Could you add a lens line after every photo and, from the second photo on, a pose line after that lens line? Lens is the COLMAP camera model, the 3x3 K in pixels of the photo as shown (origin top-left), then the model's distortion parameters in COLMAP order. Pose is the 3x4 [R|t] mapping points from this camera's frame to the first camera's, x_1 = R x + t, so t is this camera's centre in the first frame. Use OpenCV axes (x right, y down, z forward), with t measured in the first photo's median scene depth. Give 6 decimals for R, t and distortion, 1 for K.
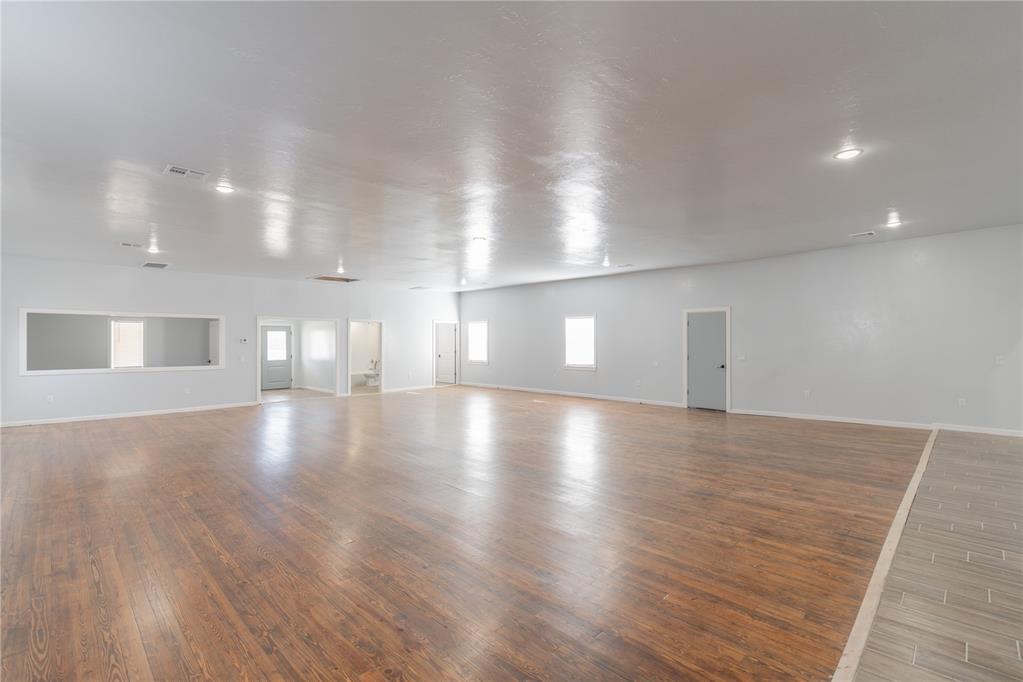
lens RADIAL K [[464.9, 0, 512.7], [0, 464.9, 338.5], [0, 0, 1]] dist [0.018654, -0.000110]
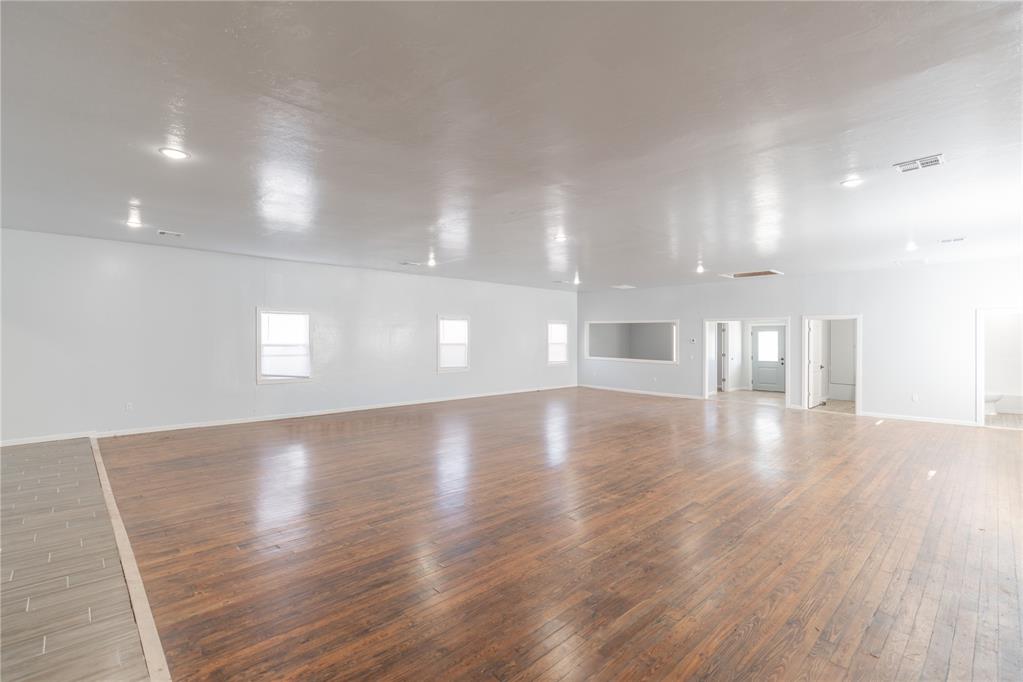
lens RADIAL K [[464.9, 0, 509.8], [0, 464.9, 339.1], [0, 0, 1]] dist [0.018654, -0.000110]
pose [[-0.043364, 0.006035, -0.999041, 0.918878], [0.000747, 0.999982, 0.006009, -0.011209], [0.999059, -0.000486, -0.043368, 0.966473]]
